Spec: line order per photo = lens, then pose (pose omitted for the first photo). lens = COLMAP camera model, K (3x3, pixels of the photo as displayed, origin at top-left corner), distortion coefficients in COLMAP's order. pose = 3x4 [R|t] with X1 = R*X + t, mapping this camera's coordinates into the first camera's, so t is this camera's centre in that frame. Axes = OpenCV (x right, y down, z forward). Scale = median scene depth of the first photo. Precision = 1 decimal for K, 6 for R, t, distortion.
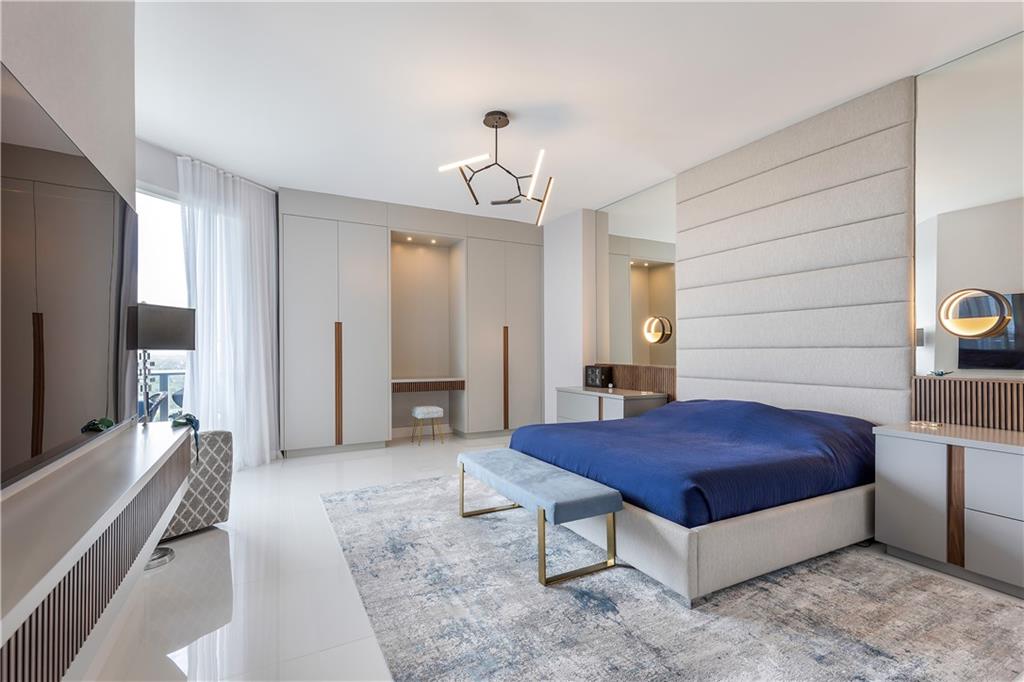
lens RADIAL K [[464.4, 0, 518.3], [0, 464.4, 347.8], [0, 0, 1]] dist [0.004550, 0.000141]
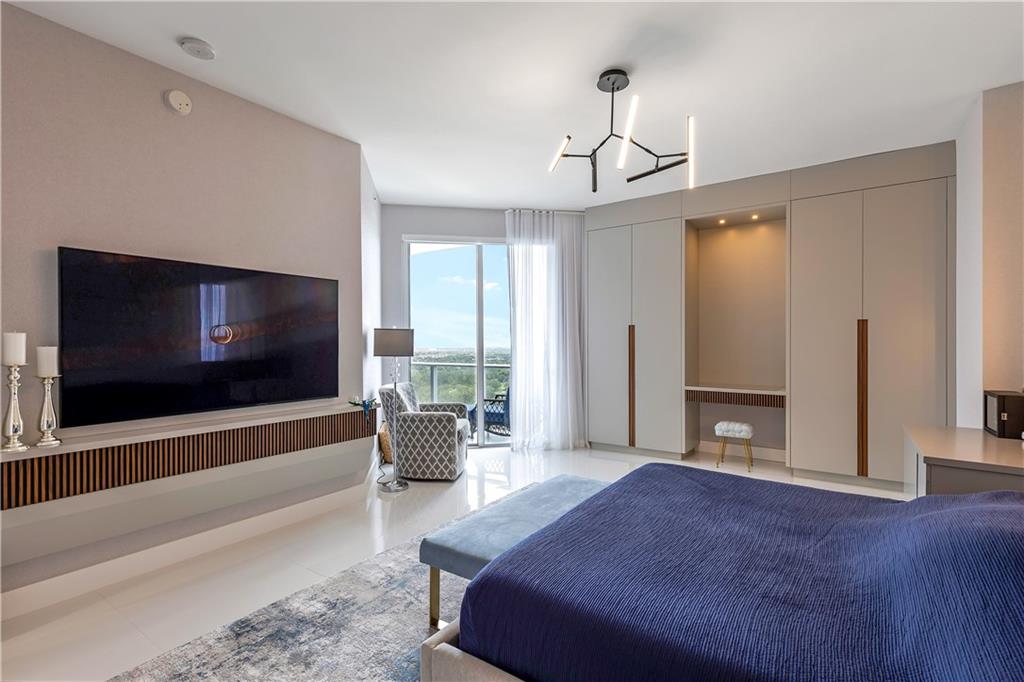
lens RADIAL K [[469.1, 0, 512.0], [0, 469.1, 341.0], [0, 0, 1]] dist [0.001825, 0.000020]
pose [[0.451565, -0.003495, -0.892231, 0.404464], [0.006522, 0.999979, -0.000616, -0.021567], [0.892214, -0.005541, 0.451578, 0.308072]]
